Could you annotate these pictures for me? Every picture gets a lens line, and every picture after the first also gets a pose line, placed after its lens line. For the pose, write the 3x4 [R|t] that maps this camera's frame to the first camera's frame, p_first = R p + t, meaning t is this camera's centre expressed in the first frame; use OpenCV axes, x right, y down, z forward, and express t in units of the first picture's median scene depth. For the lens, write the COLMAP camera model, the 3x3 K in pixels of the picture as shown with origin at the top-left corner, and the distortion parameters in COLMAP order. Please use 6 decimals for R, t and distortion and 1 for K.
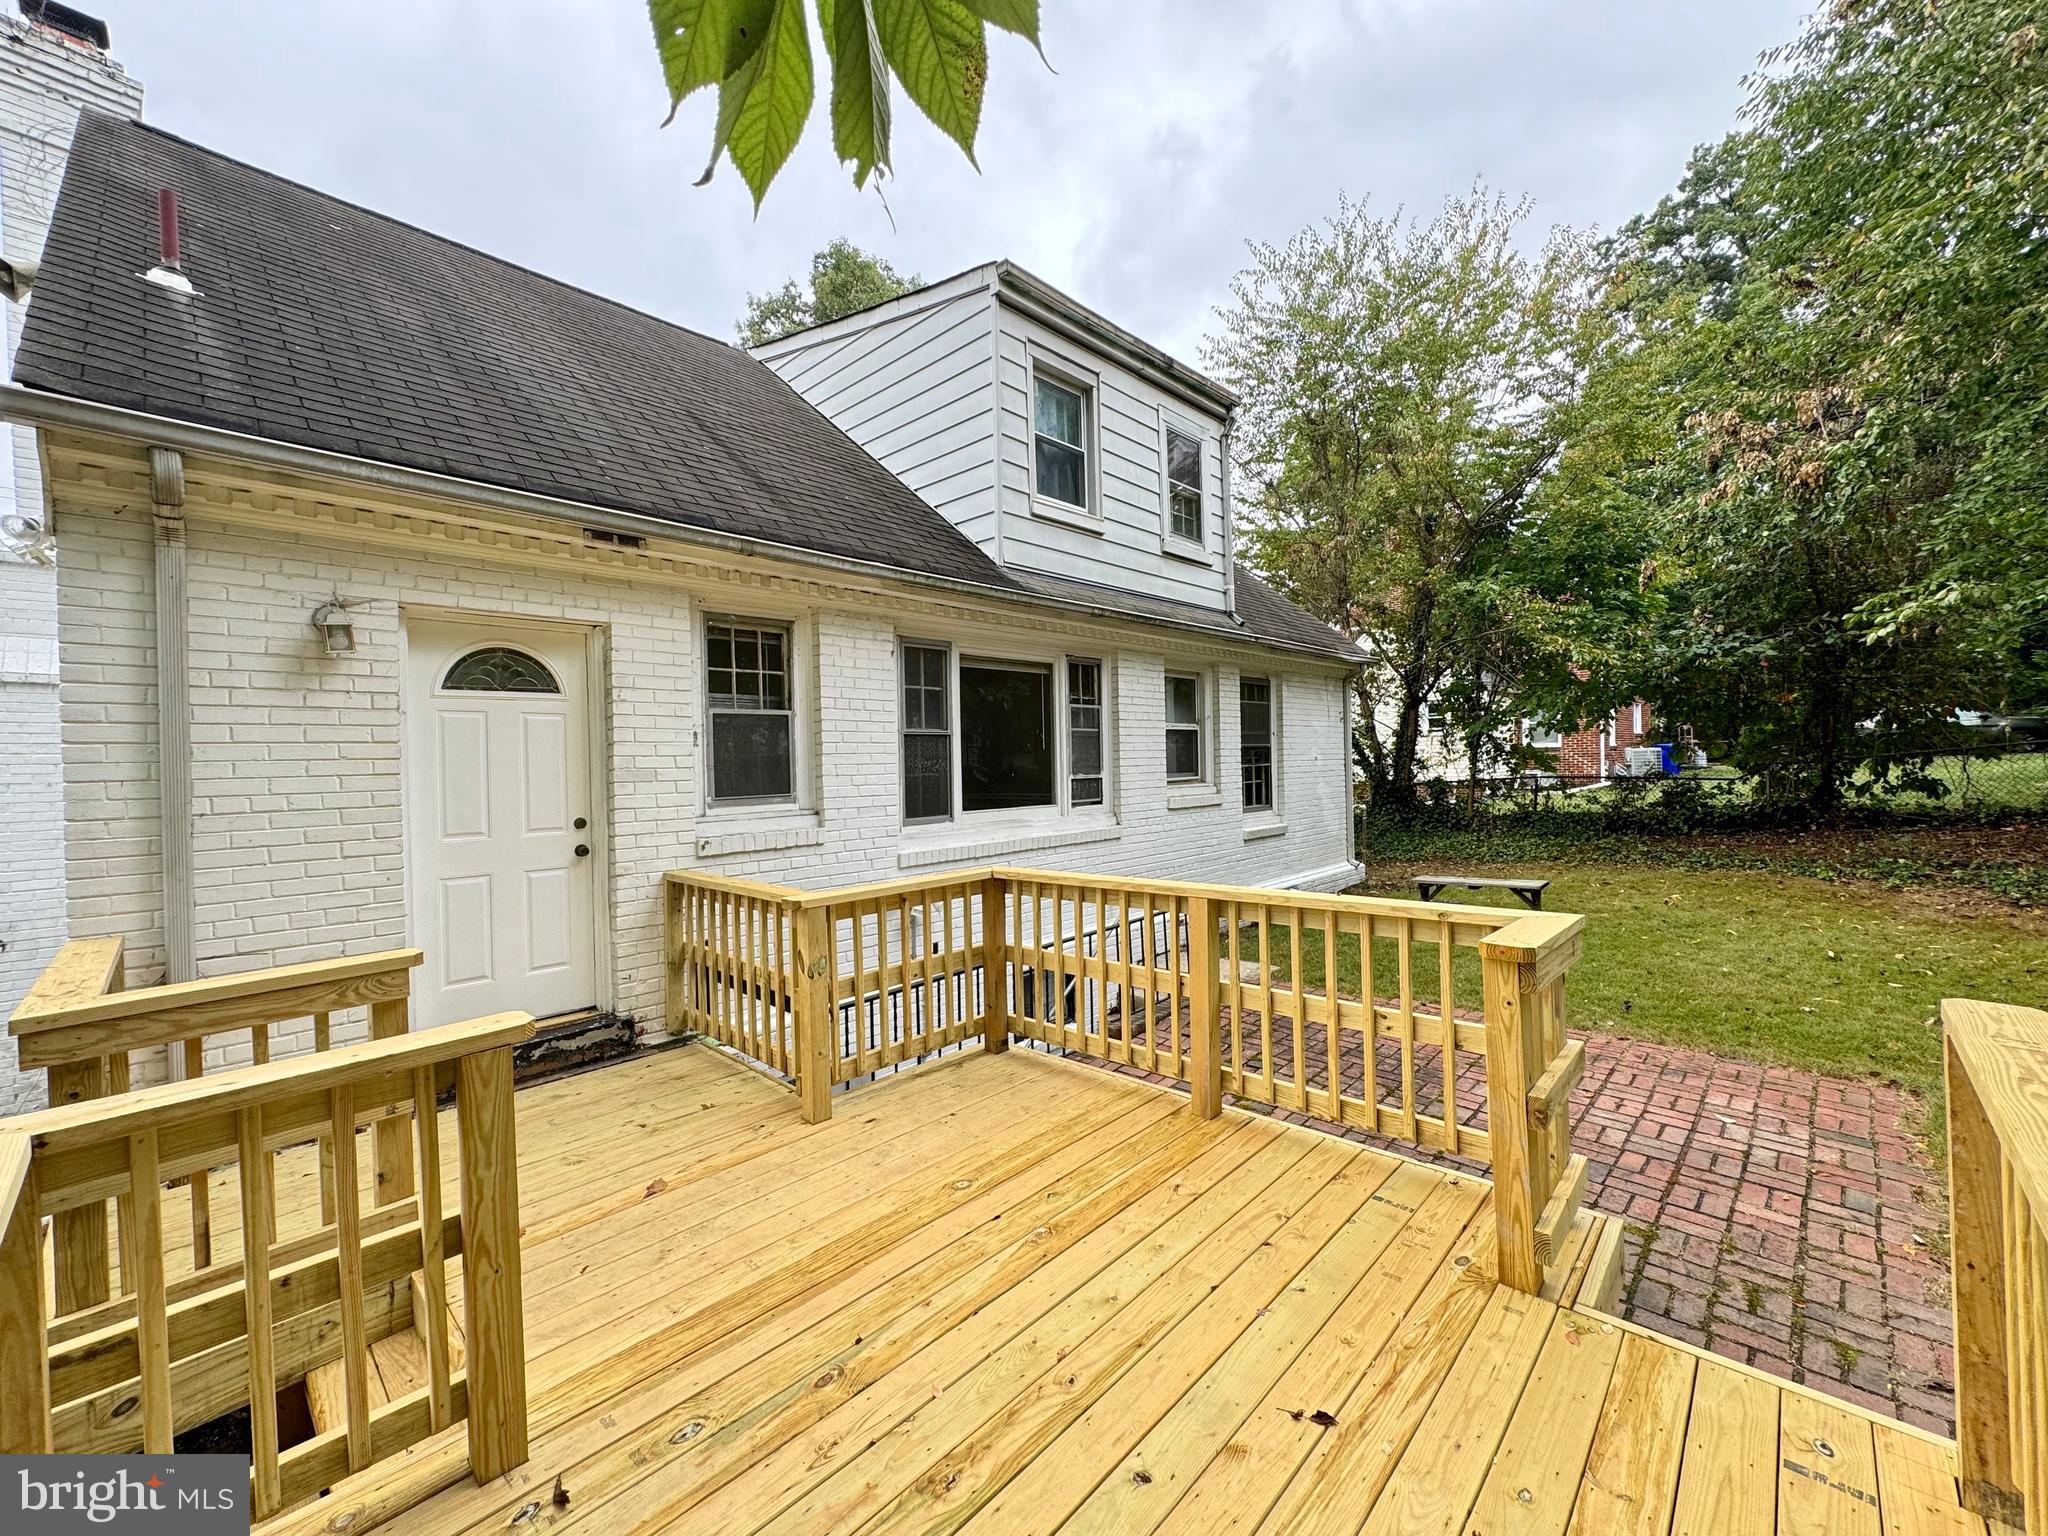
lens RADIAL K [[816.3, 0, 1027.3], [0, 816.3, 763.8], [0, 0, 1]] dist [0.000167, 0.000139]
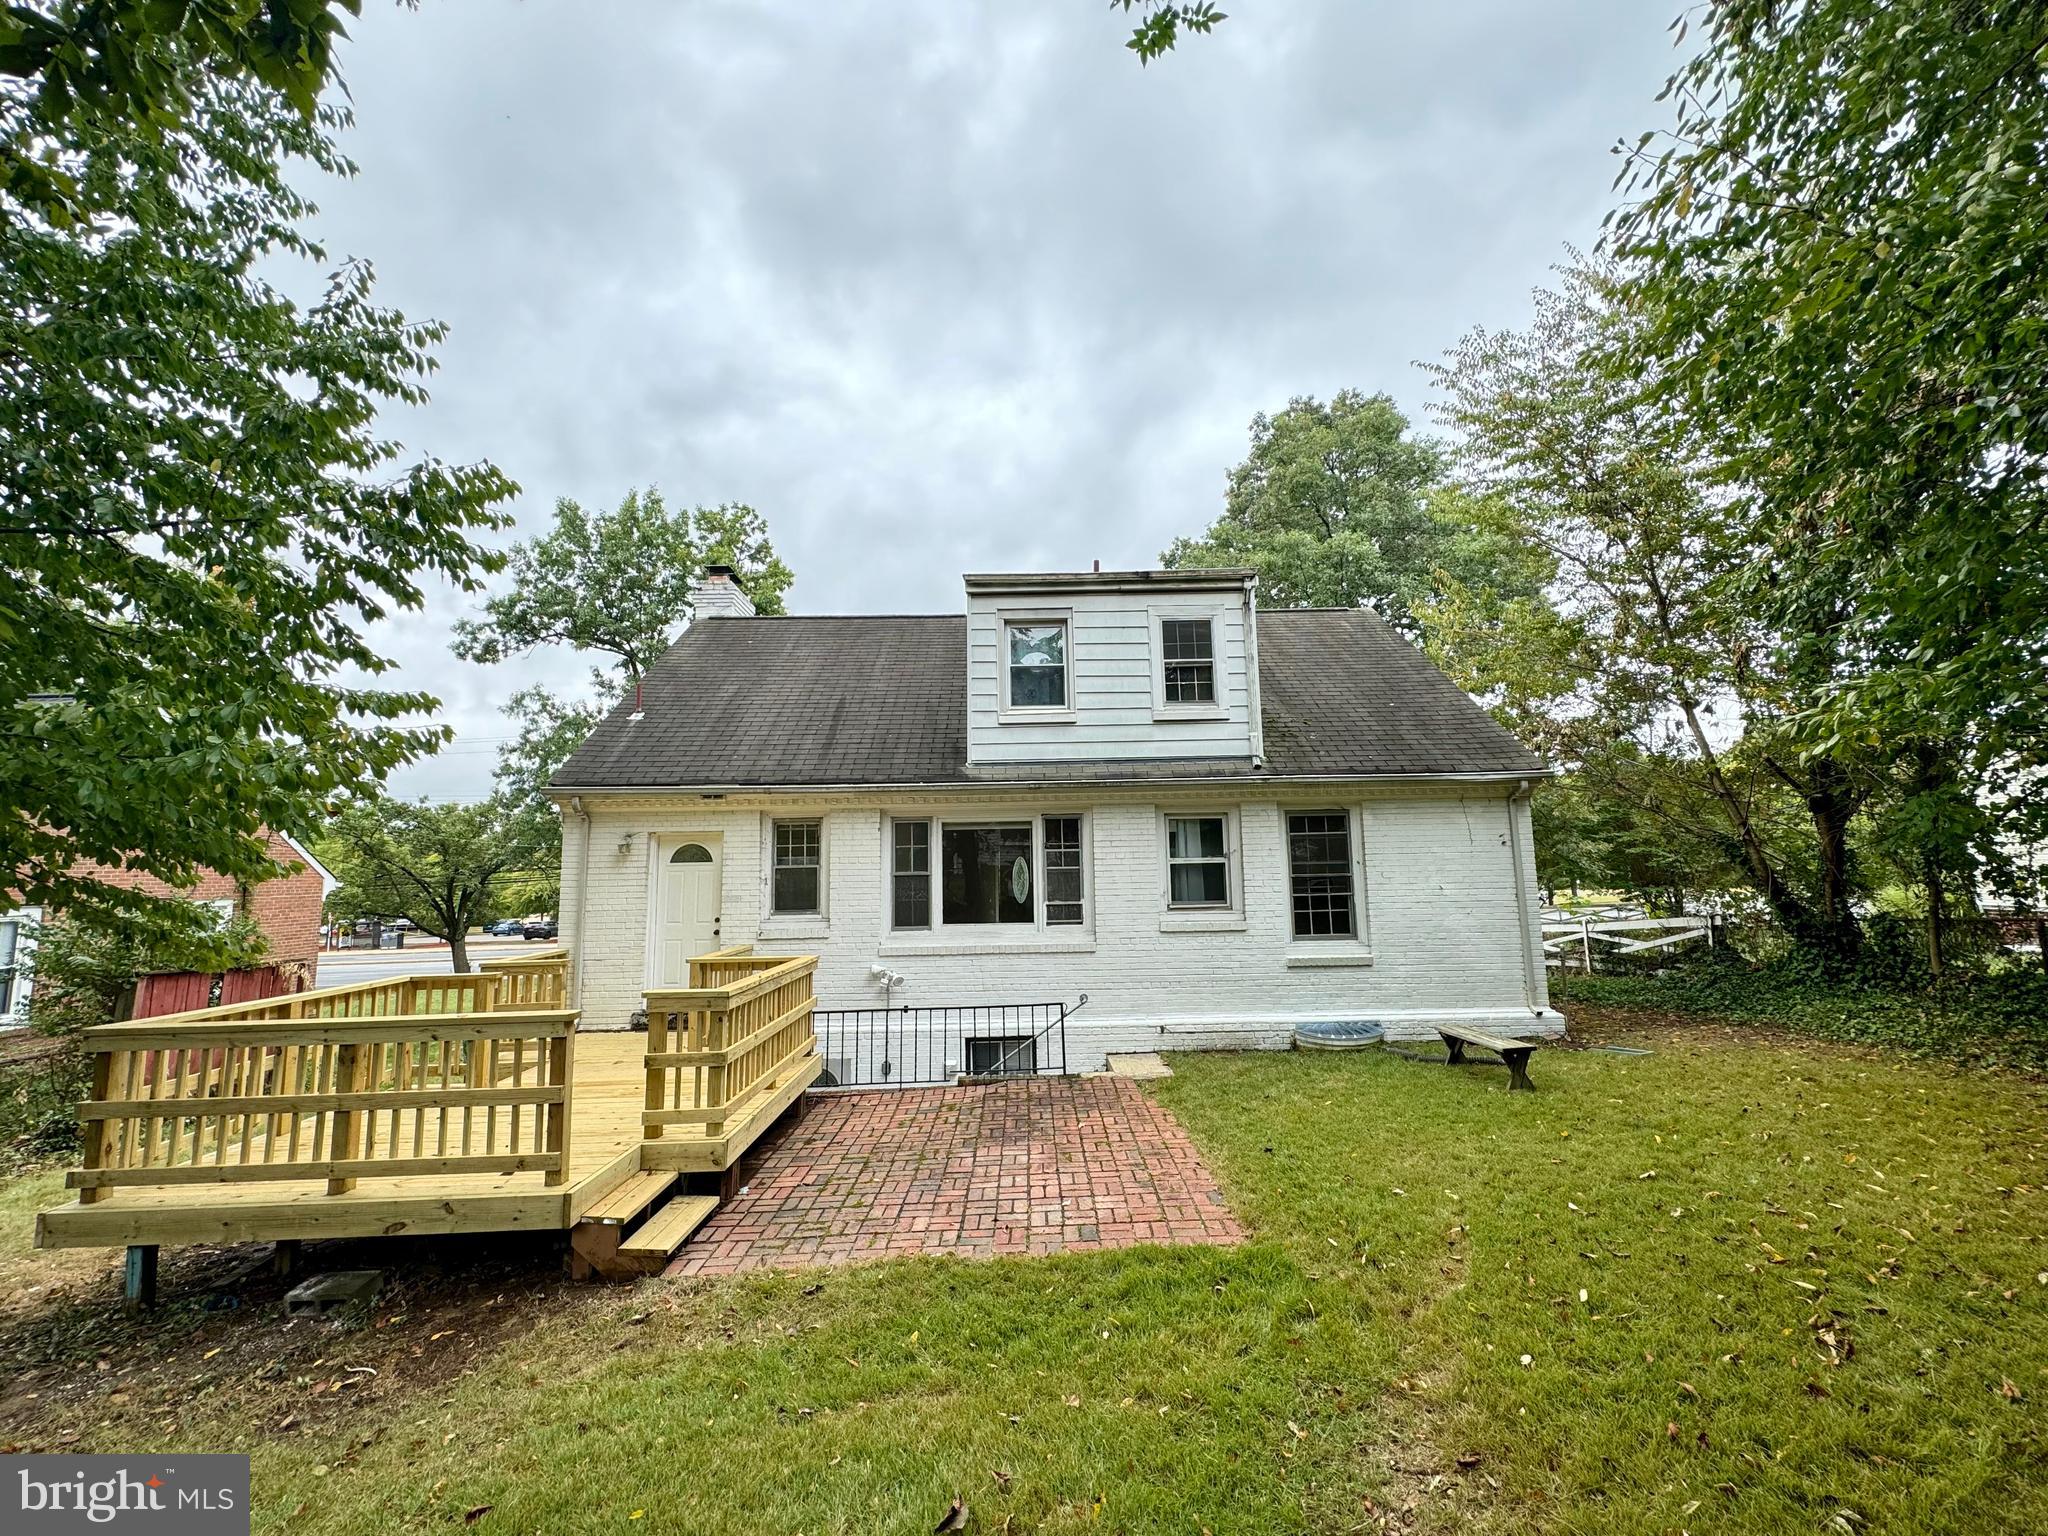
lens RADIAL K [[816.3, 0, 1042.1], [0, 816.3, 777.1], [0, 0, 1]] dist [0.000167, 0.000139]
pose [[0.698935, -0.075146, -0.711226, 1.012558], [0.000482, 0.994514, -0.104603, -0.049524], [0.715185, 0.072768, 0.695137, 0.027670]]
